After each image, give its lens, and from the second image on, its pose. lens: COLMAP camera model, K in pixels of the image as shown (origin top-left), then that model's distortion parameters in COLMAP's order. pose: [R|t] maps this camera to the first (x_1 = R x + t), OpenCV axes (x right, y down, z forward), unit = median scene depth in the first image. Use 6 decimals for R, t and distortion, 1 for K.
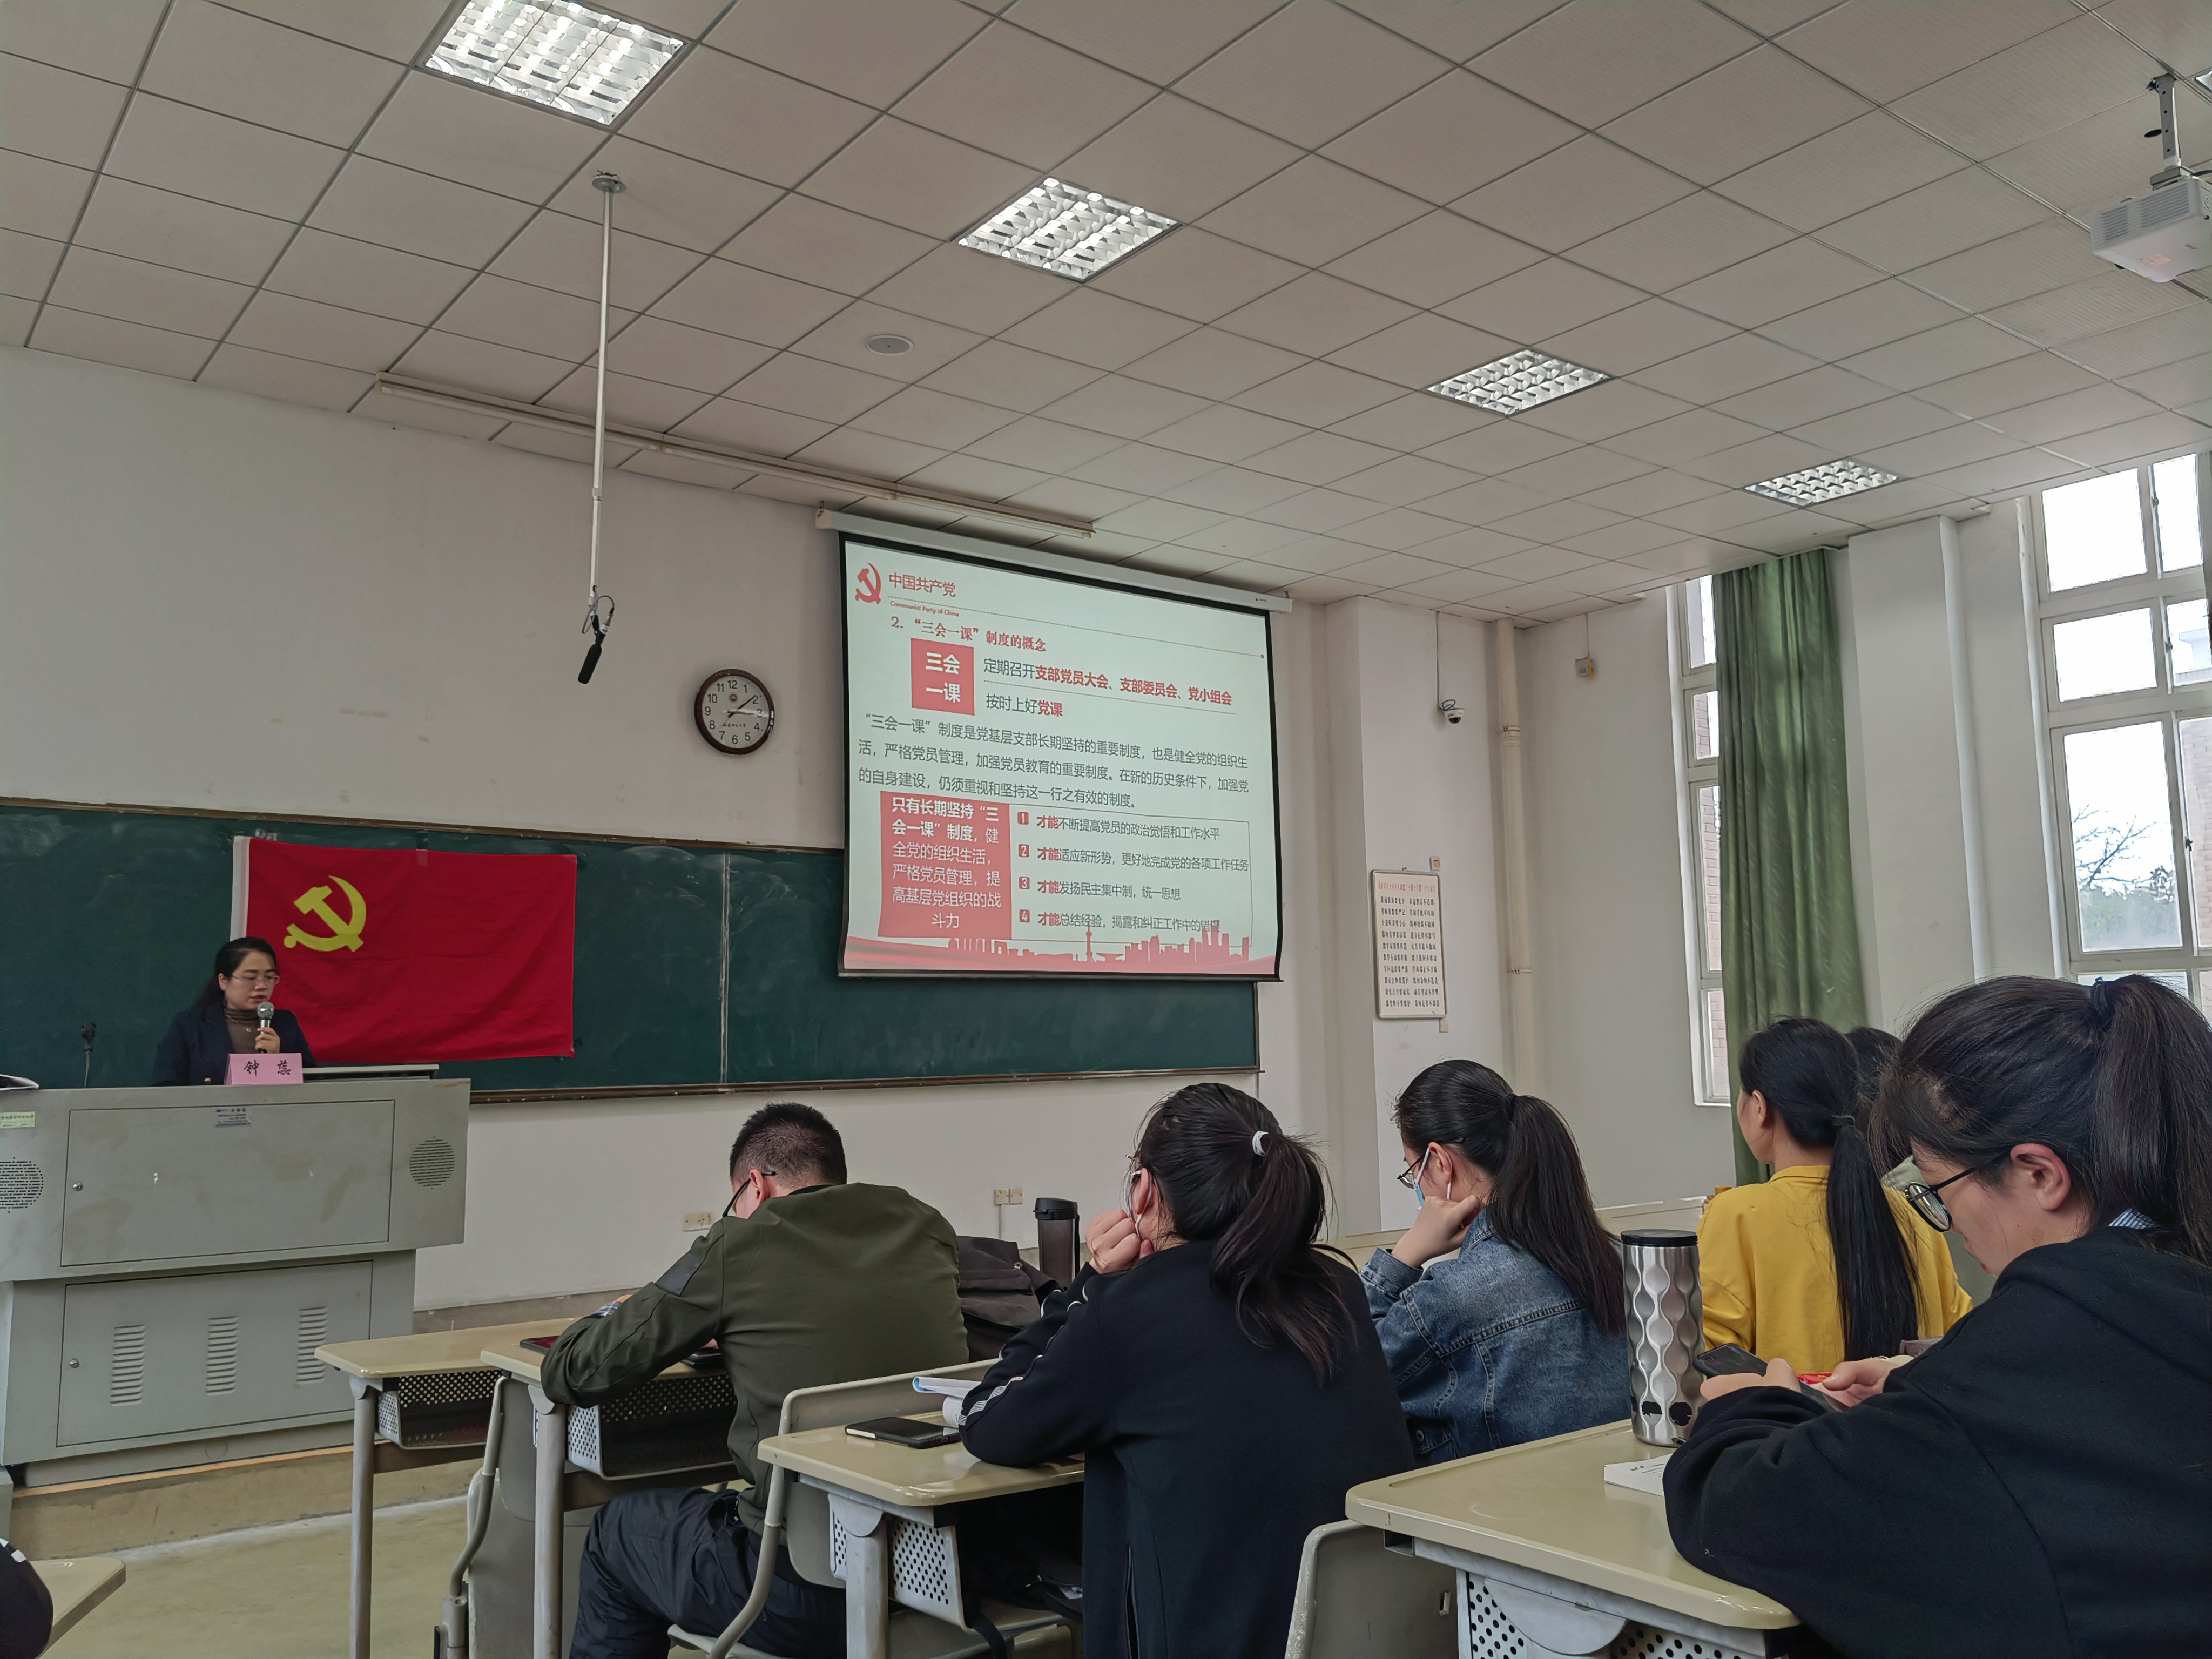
lens RADIAL K [[1749.0, 0, 1114.4], [0, 1749.0, 827.3], [0, 0, 1]] dist [0.044788, -0.039391]
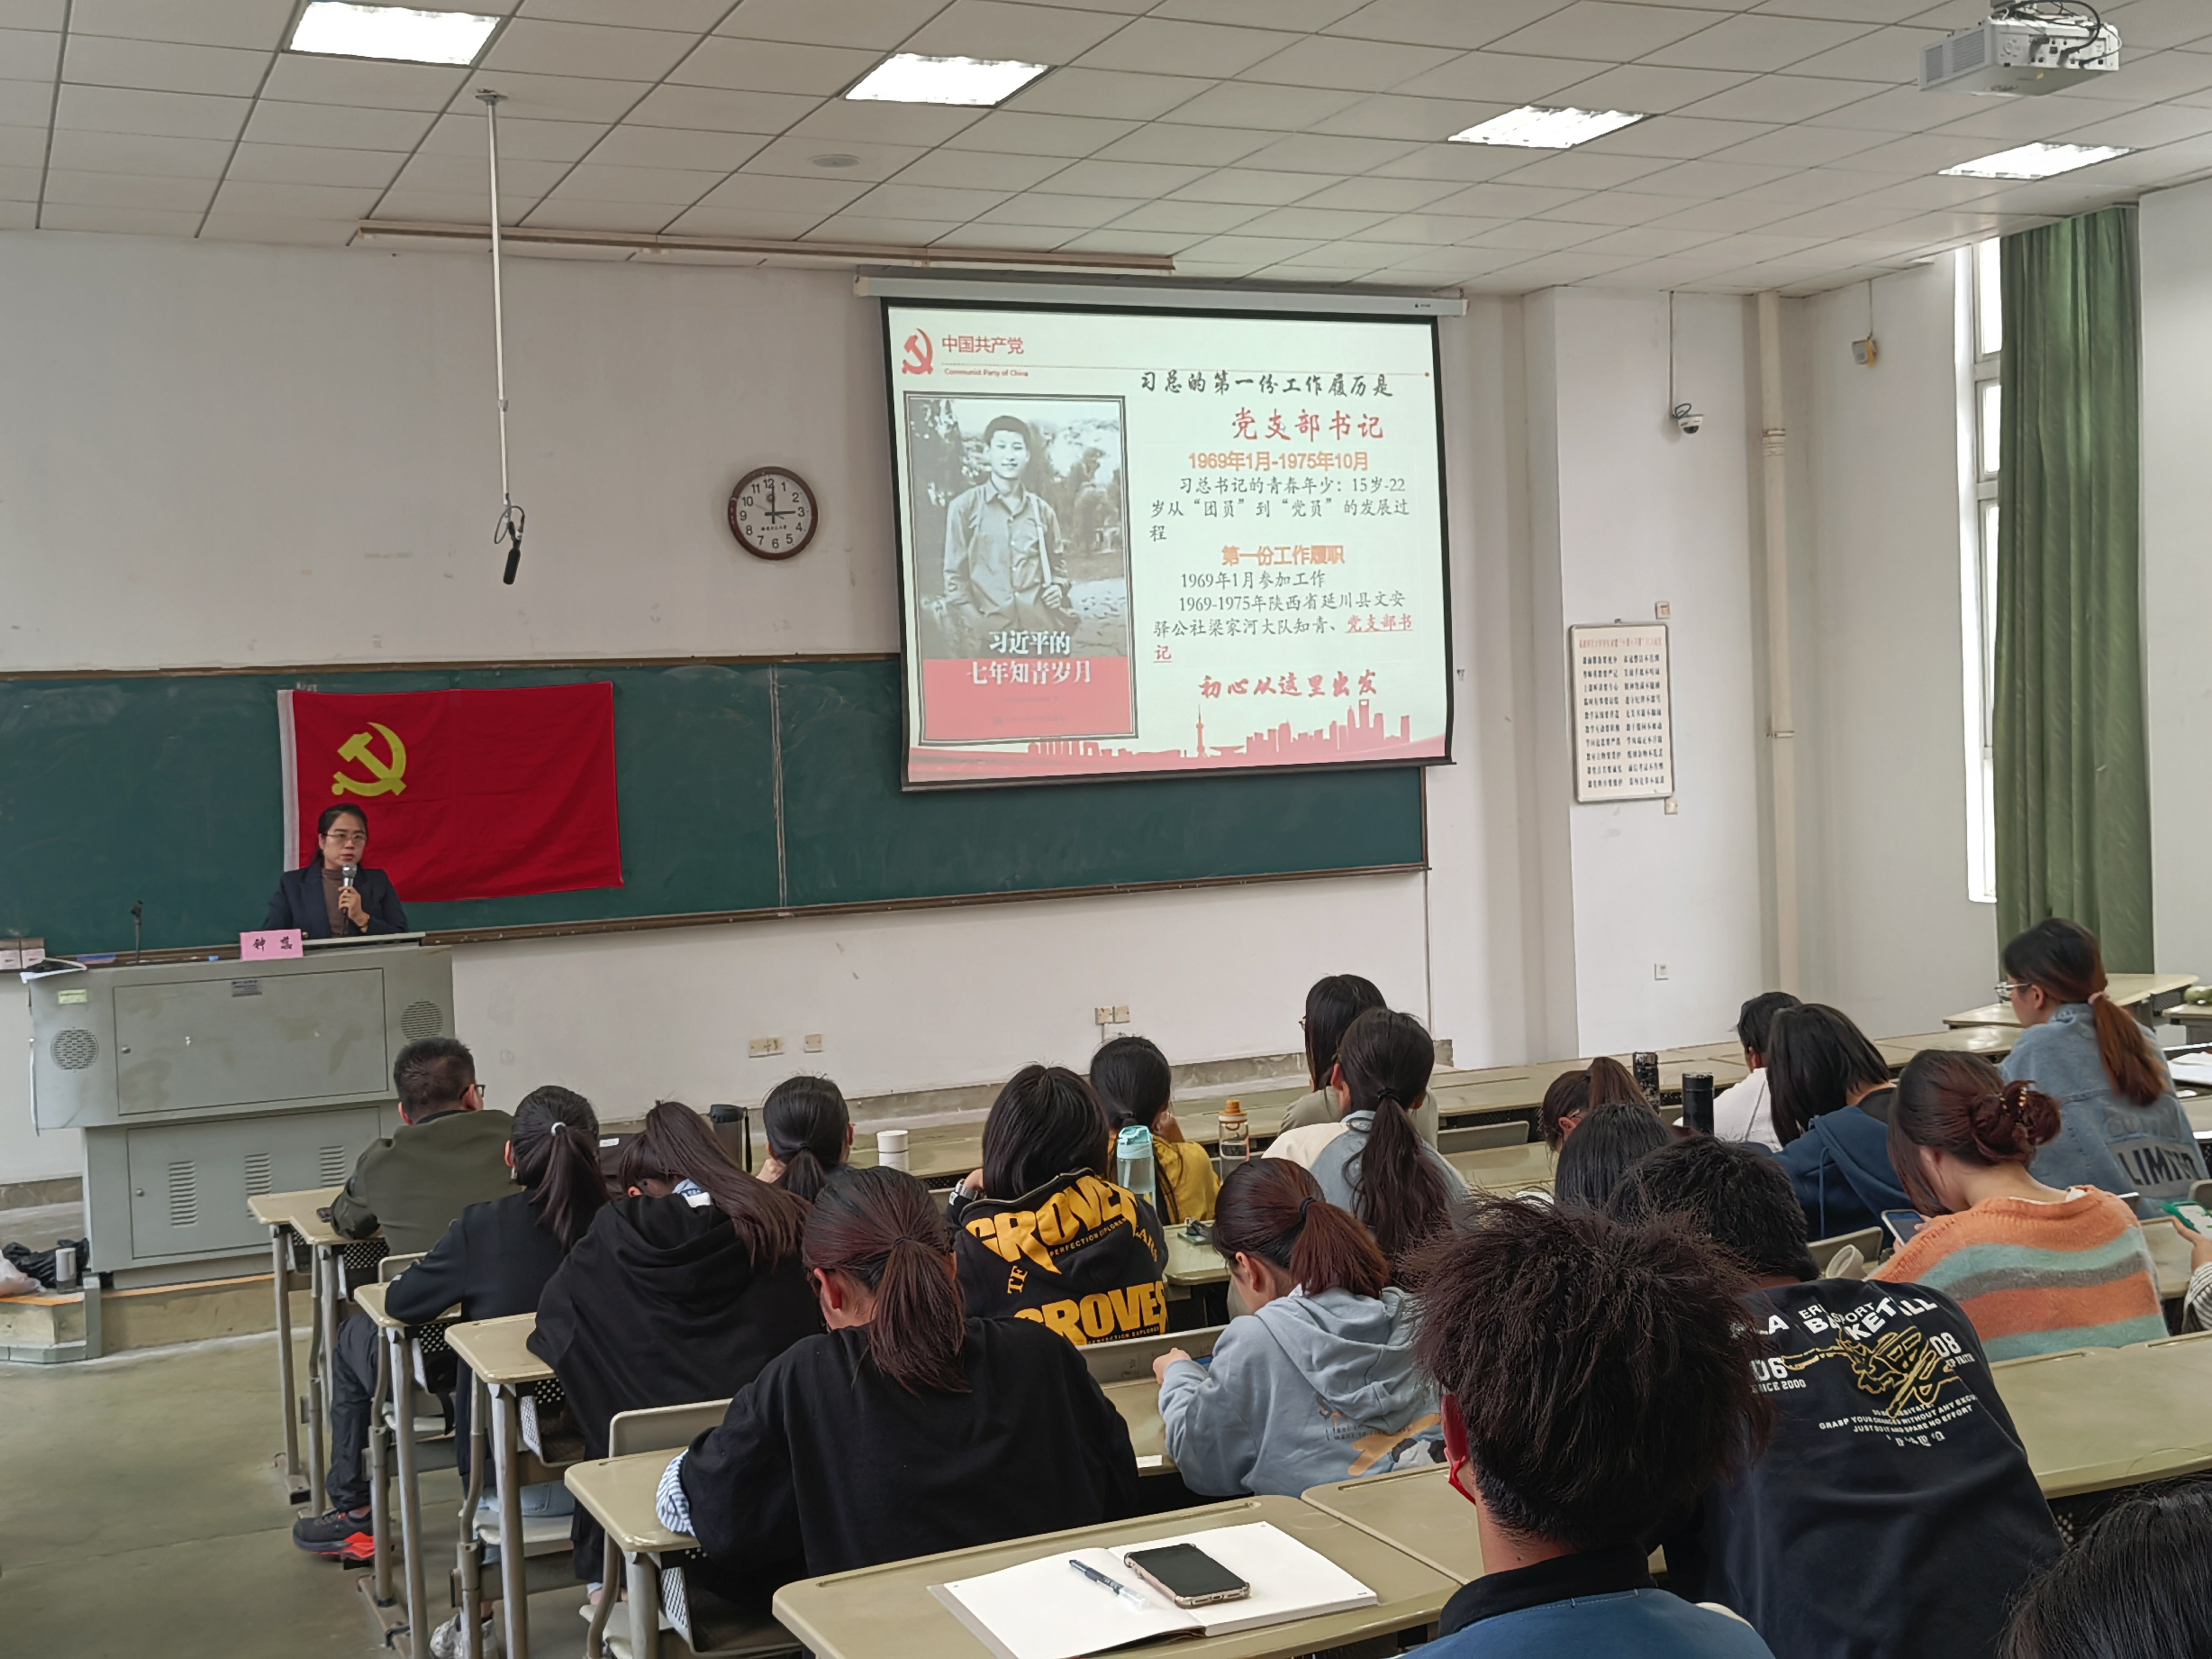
lens RADIAL K [[2495.2, 0, 1111.7], [0, 2495.2, 814.6], [0, 0, 1]] dist [0.034441, 0.000000]
pose [[0.972921, -0.014819, -0.230663, 0.259385], [0.051972, 0.986414, 0.155840, -0.104478], [0.225220, -0.163608, 0.960473, -0.256720]]
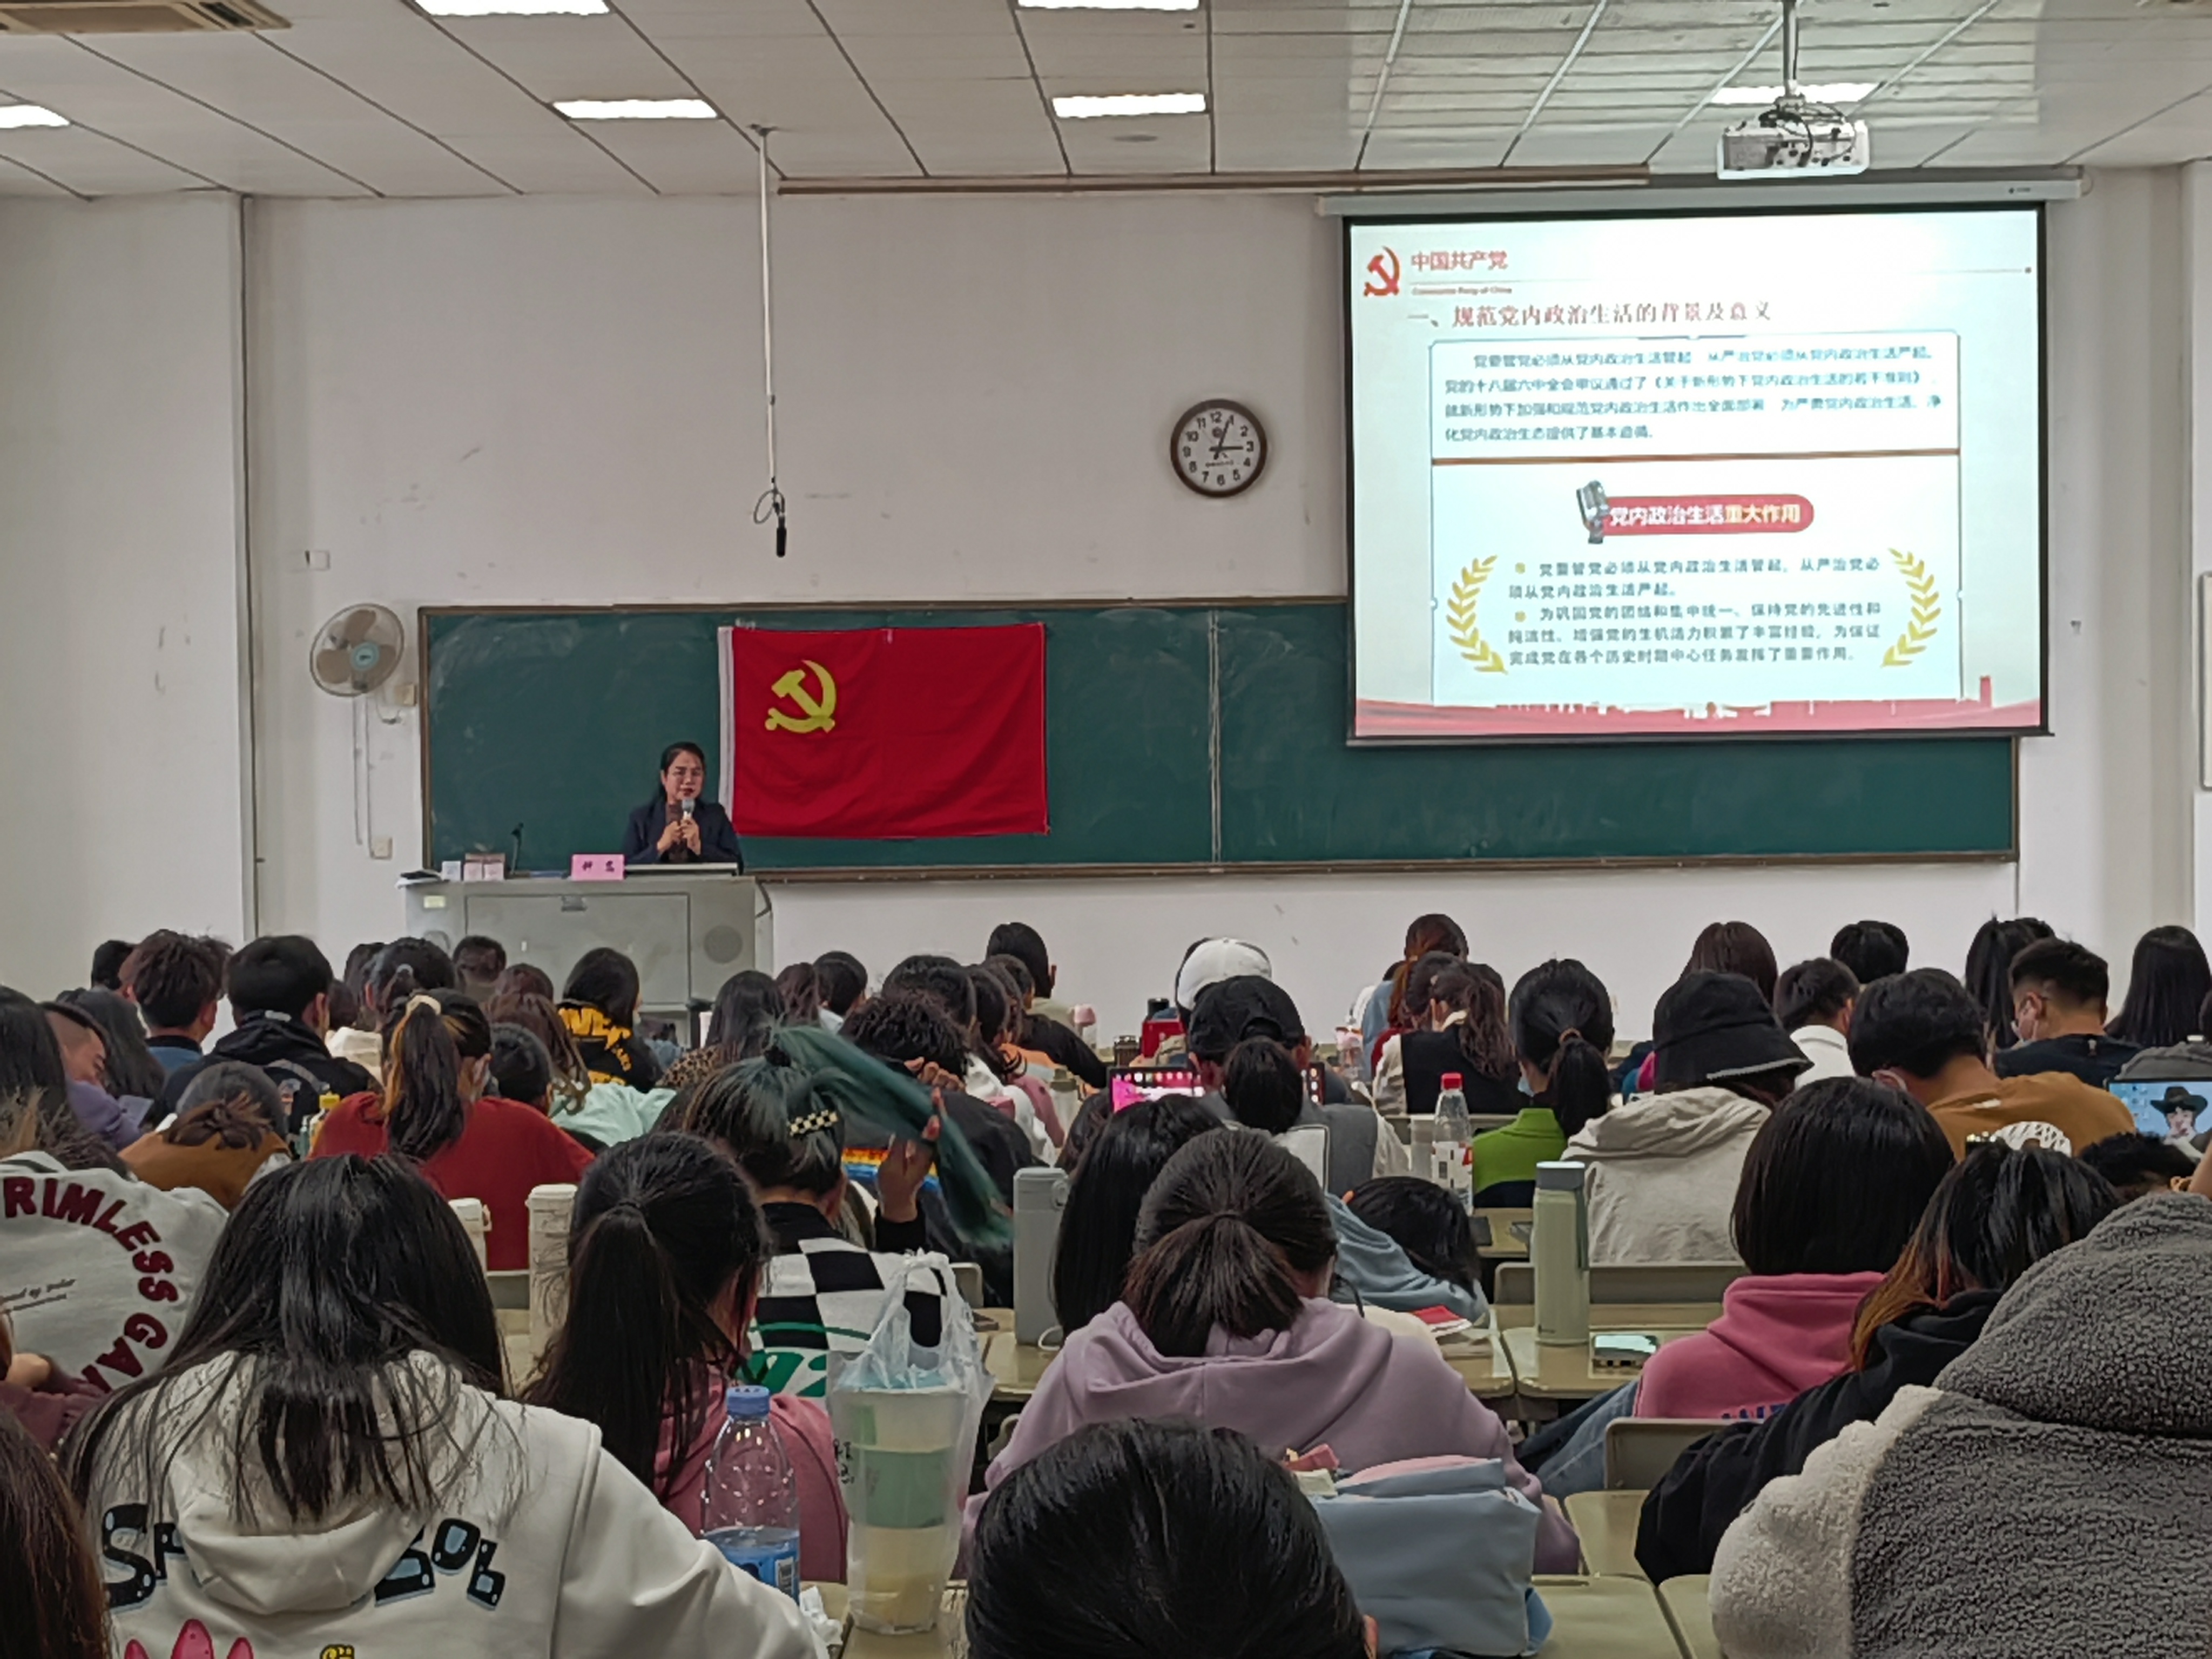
lens RADIAL K [[4521.4, 0, 1125.8], [0, 4521.4, 816.0], [0, 0, 1]] dist [0.118360, 0.000000]
pose [[0.777915, 0.033776, -0.627461, 1.174617], [0.078010, 0.985638, 0.149772, -0.226660], [0.623509, -0.165458, 0.764108, -0.796887]]
